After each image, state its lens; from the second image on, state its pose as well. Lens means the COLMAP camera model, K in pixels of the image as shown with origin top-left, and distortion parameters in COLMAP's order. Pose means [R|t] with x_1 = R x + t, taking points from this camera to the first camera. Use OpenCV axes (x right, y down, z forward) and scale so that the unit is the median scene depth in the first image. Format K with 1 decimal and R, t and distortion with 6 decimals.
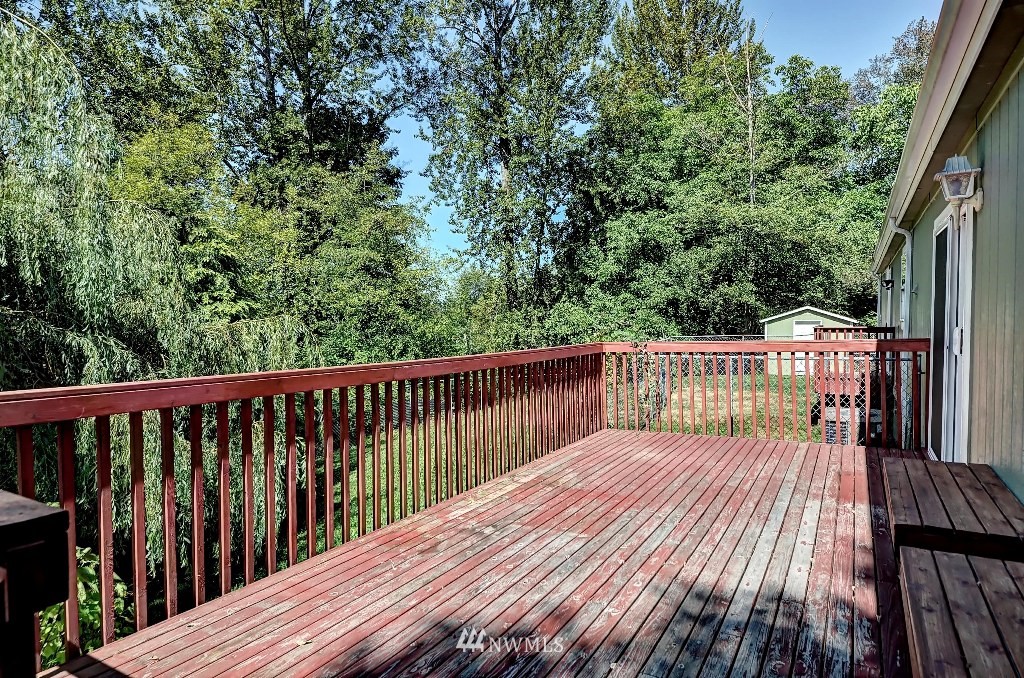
lens RADIAL K [[602.2, 0, 512.8], [0, 602.2, 334.0], [0, 0, 1]] dist [0.000561, -0.000003]
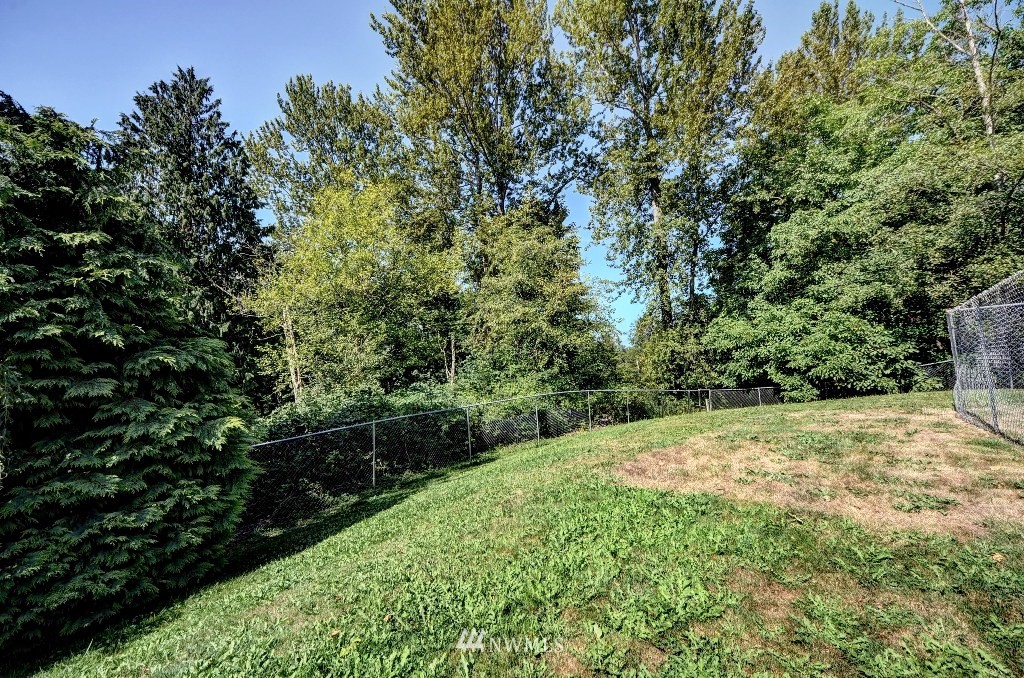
lens RADIAL K [[368.3, 0, 508.9], [0, 368.3, 341.6], [0, 0, 1]] dist [-0.011532, -0.003055]
pose [[0.899774, -0.039790, -0.434538, 0.029539], [0.002482, 0.996284, -0.086089, 0.036799], [0.436348, 0.076382, 0.896530, 0.315916]]
